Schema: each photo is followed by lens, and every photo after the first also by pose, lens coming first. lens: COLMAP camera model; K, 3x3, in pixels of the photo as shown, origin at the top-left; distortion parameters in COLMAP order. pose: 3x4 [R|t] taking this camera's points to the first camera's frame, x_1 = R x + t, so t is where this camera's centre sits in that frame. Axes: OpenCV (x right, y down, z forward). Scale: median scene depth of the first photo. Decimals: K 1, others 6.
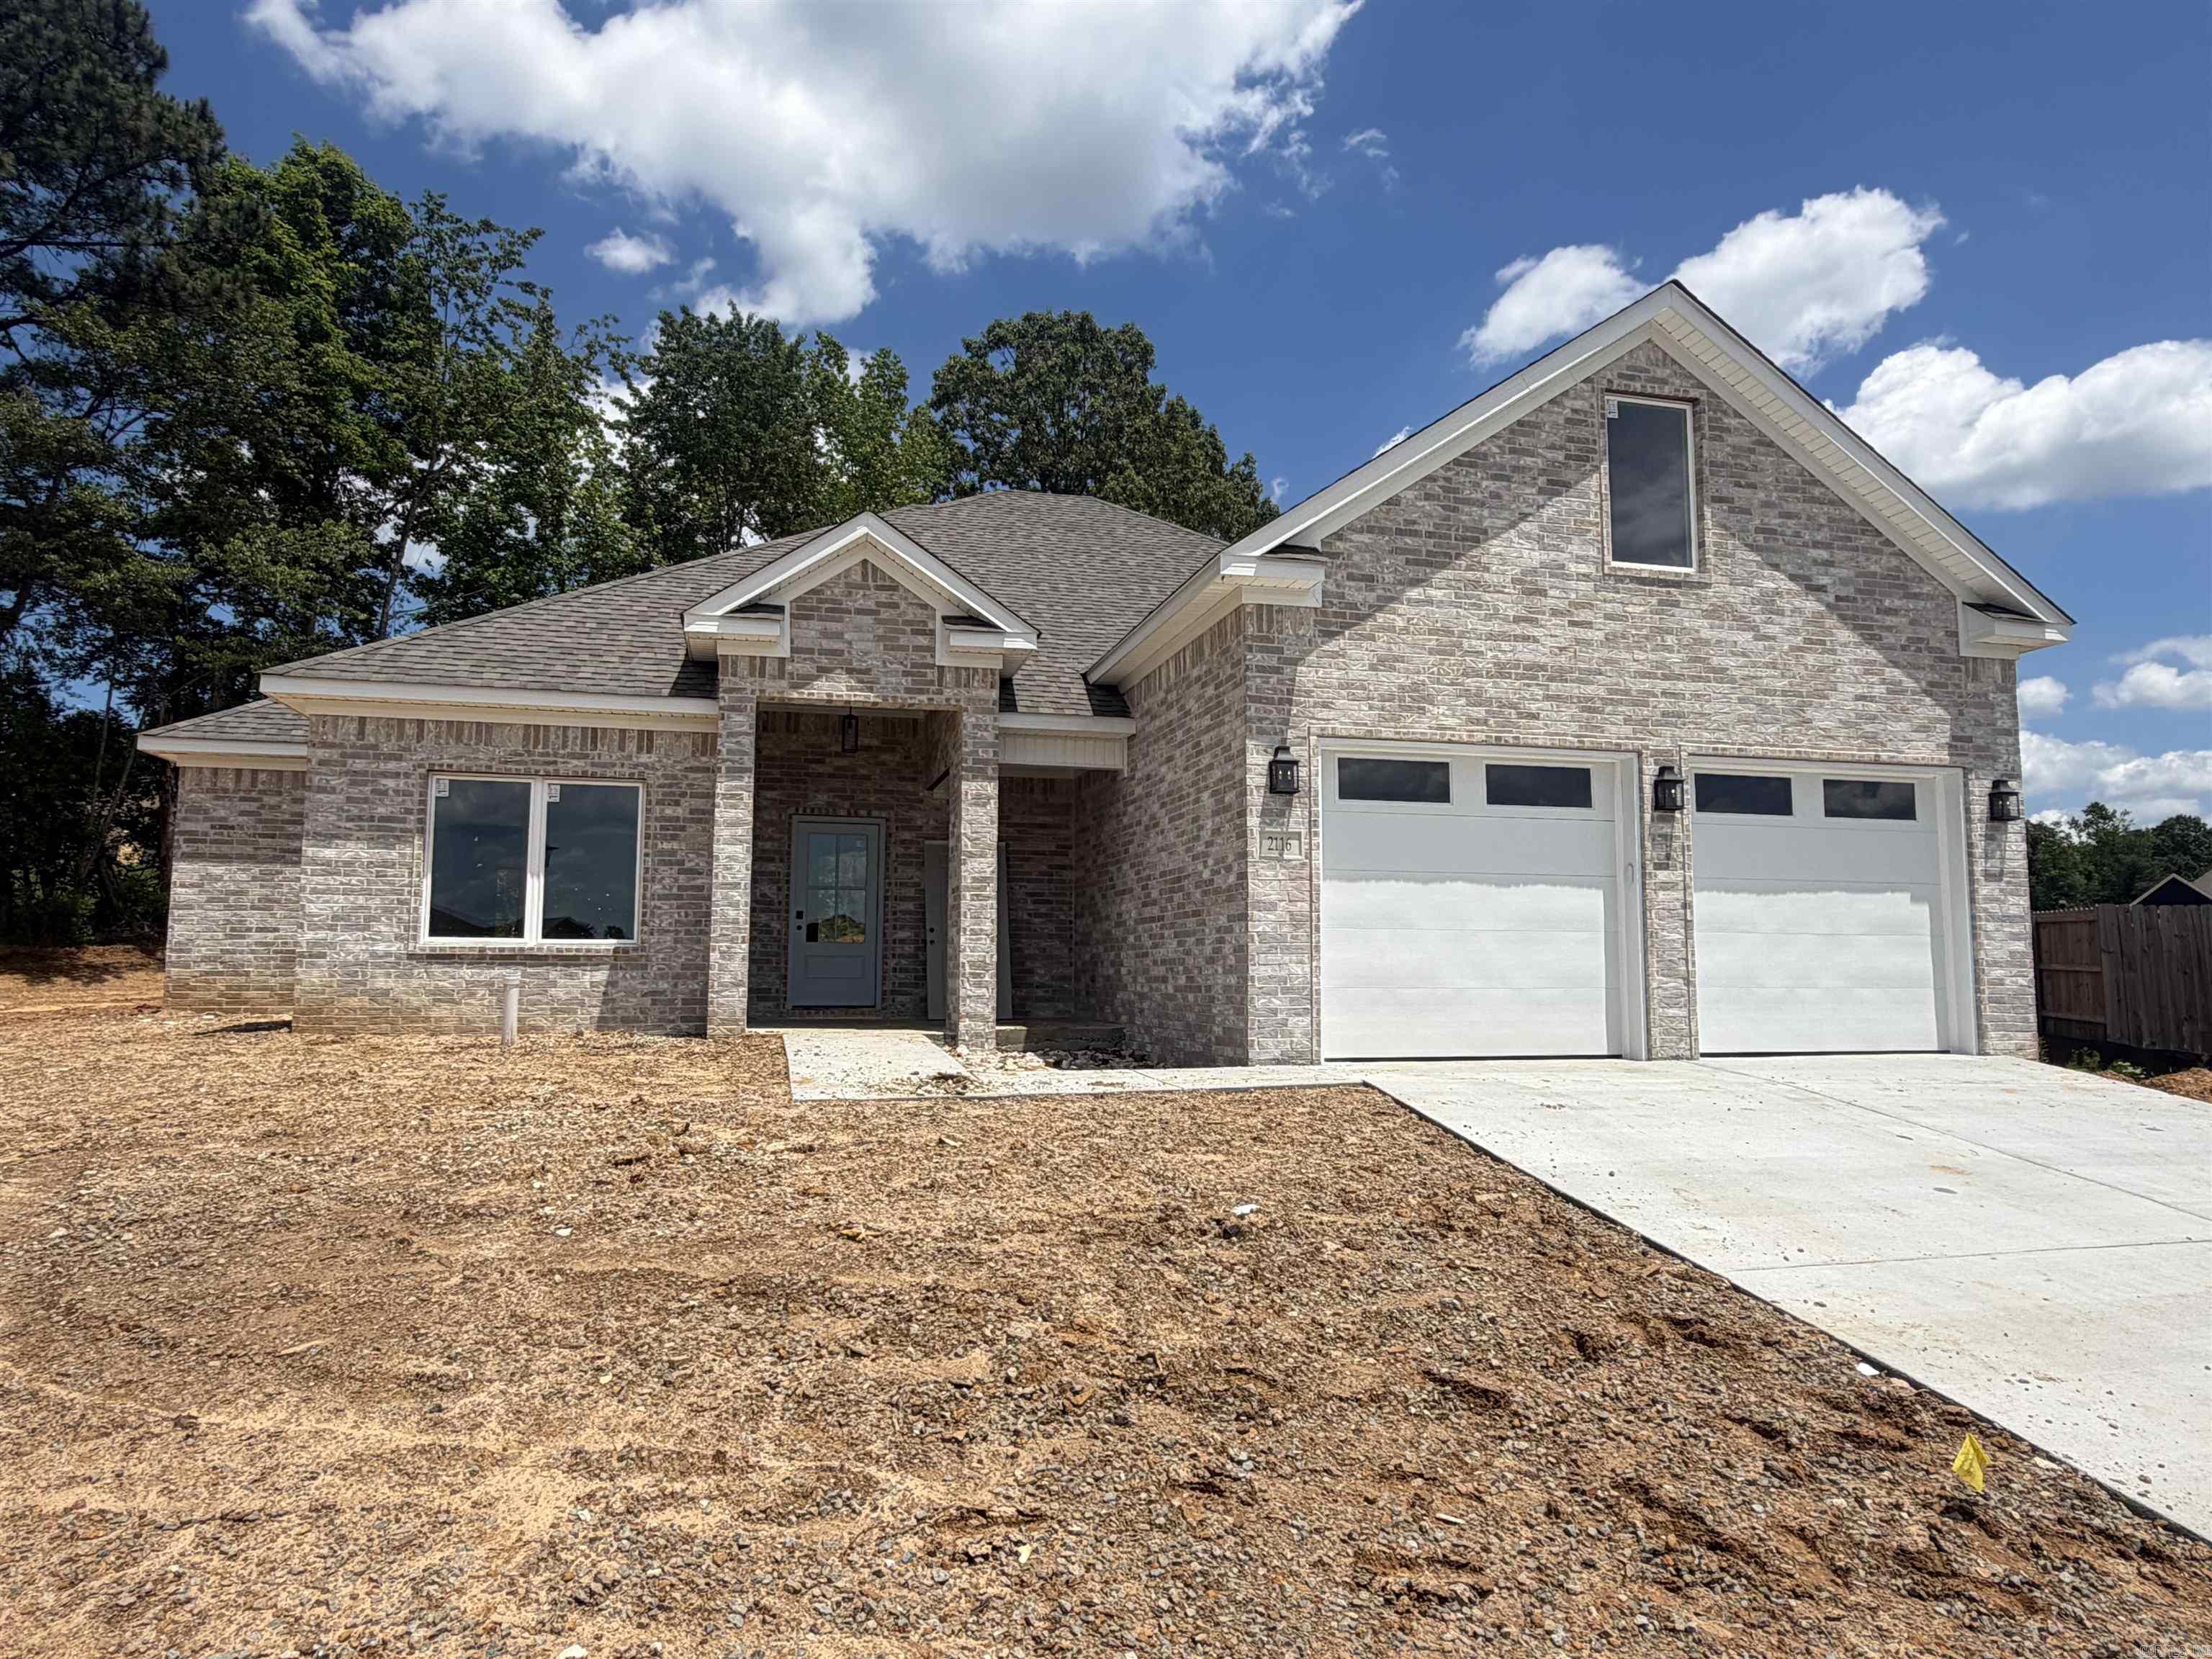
lens RADIAL K [[1382.5, 0, 1124.5], [0, 1382.5, 838.1], [0, 0, 1]] dist [-0.021453, 0.023028]
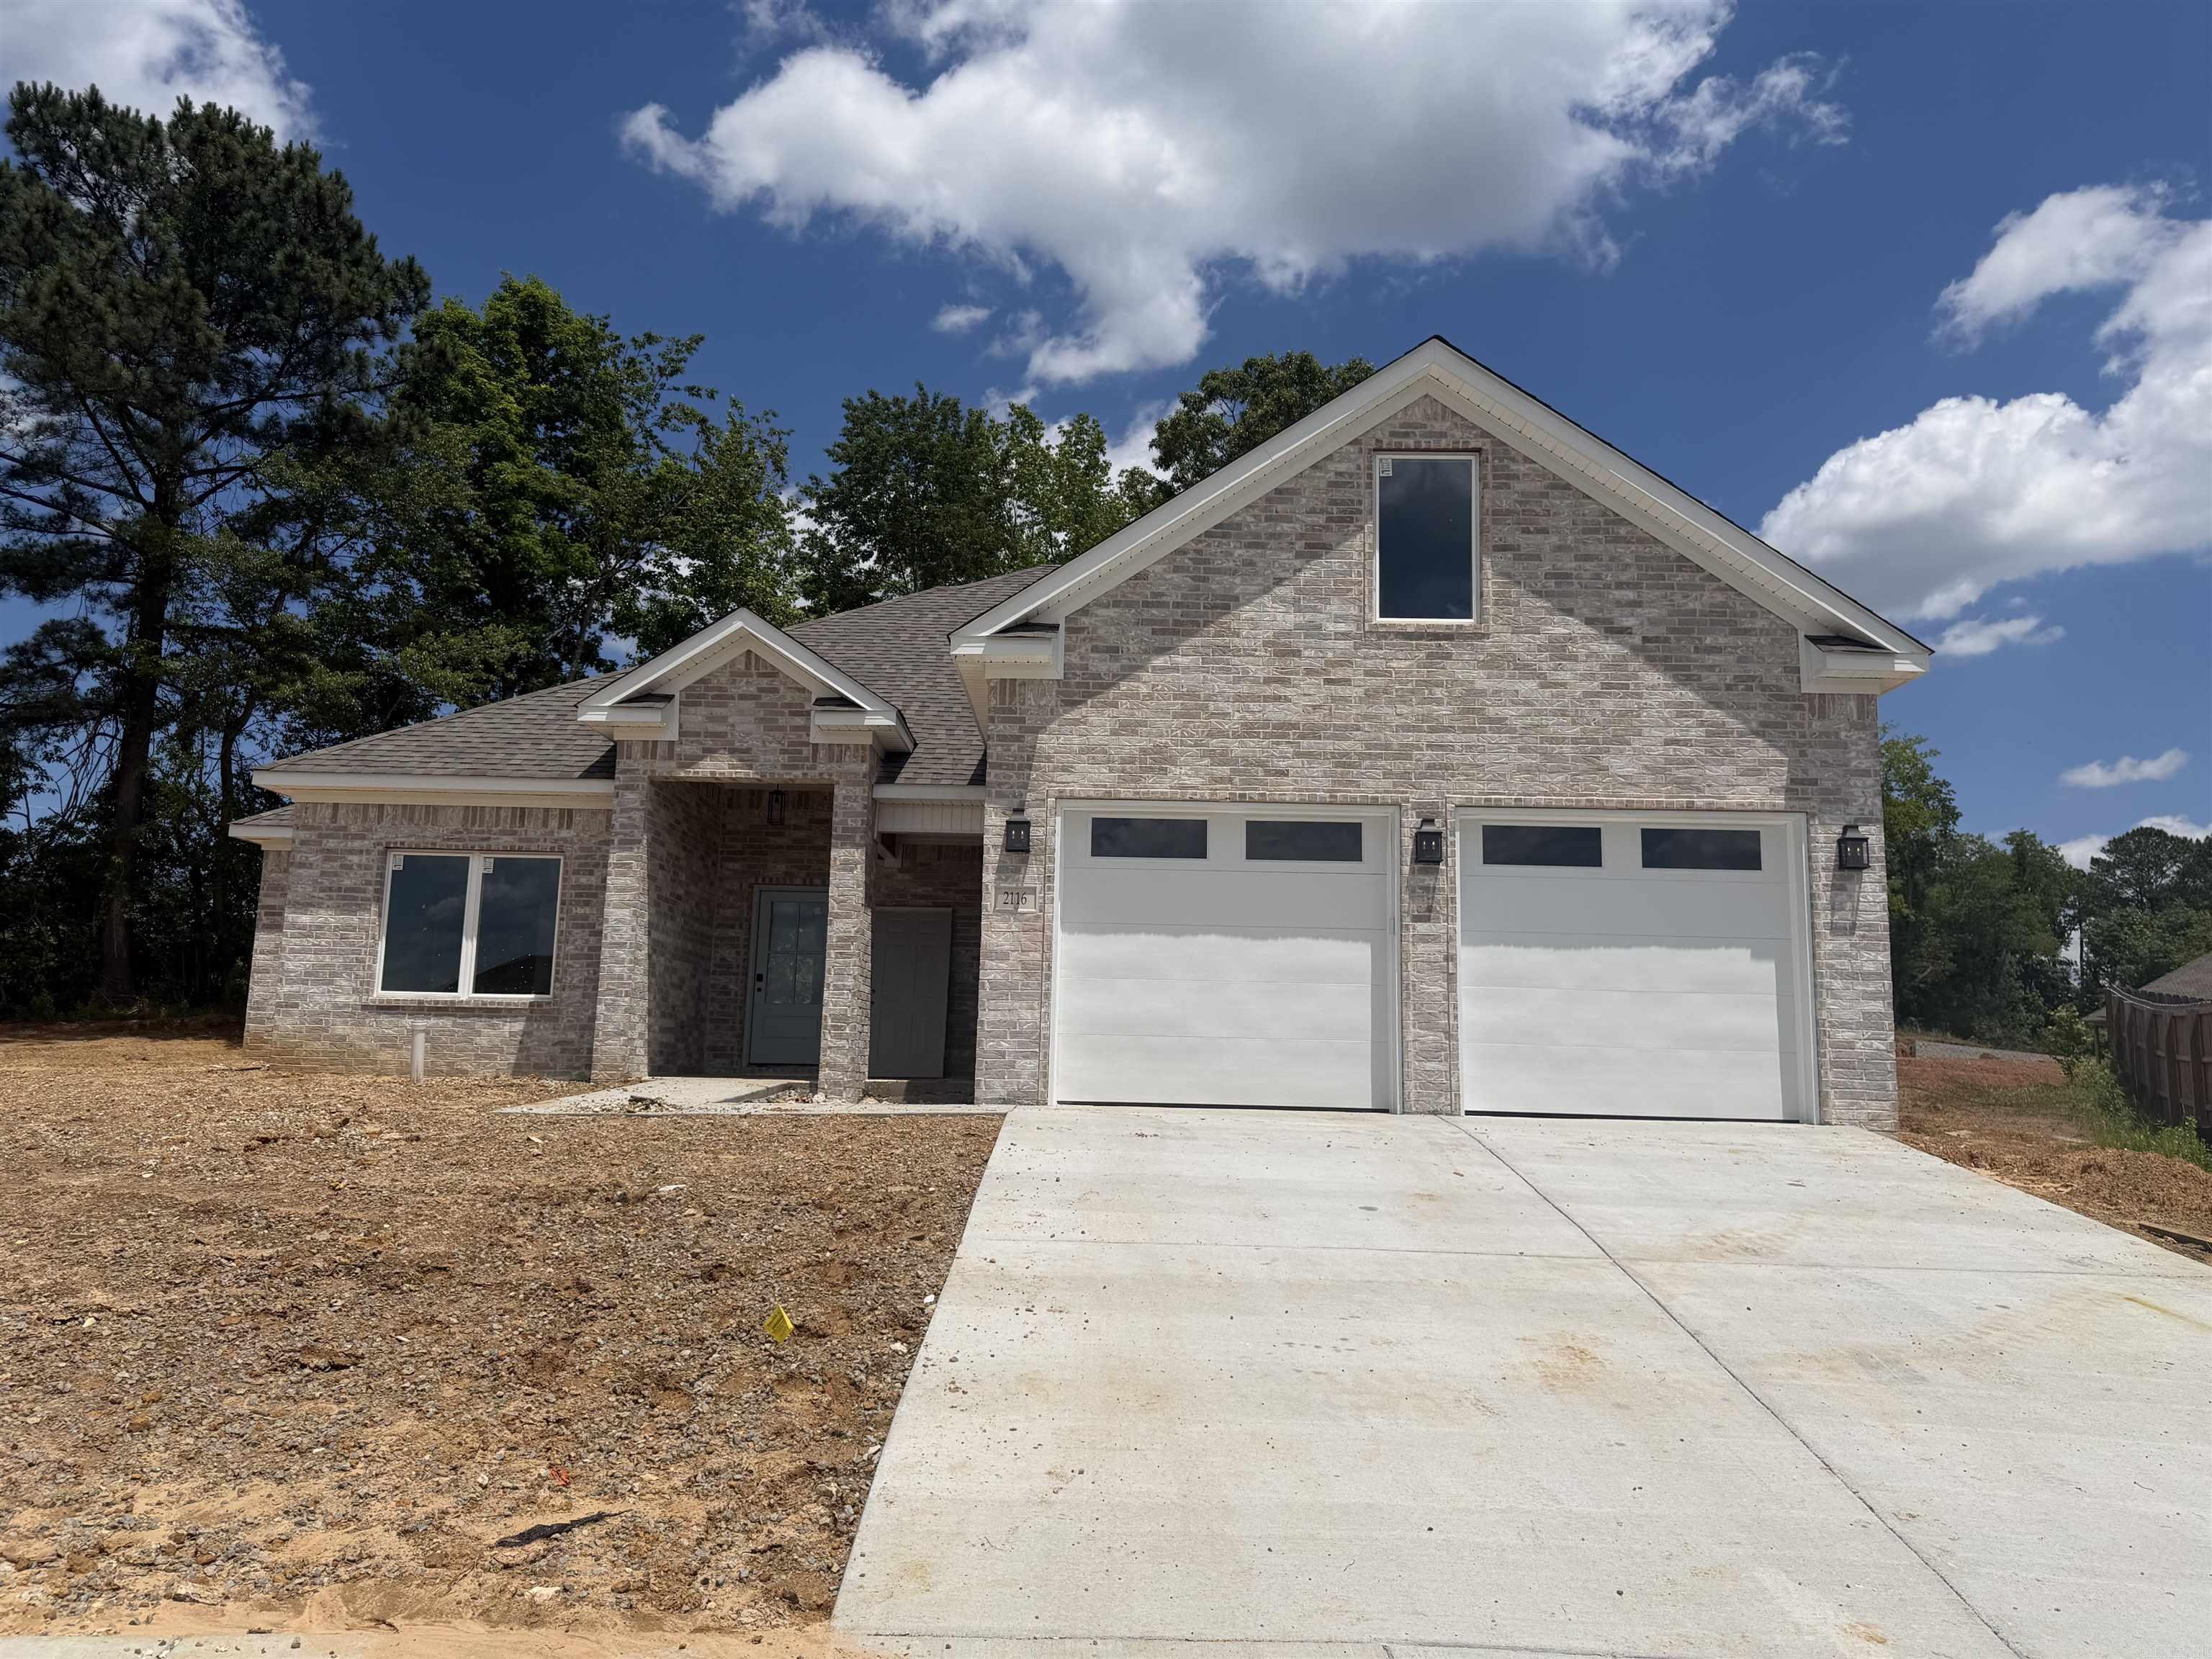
lens RADIAL K [[1556.0, 0, 1122.2], [0, 1556.0, 826.9], [0, 0, 1]] dist [0.060760, -0.068915]
pose [[0.969306, -0.022685, -0.244808, 0.424975], [0.007041, 0.997887, -0.064590, 0.023820], [0.245756, 0.060883, 0.967418, -0.137041]]
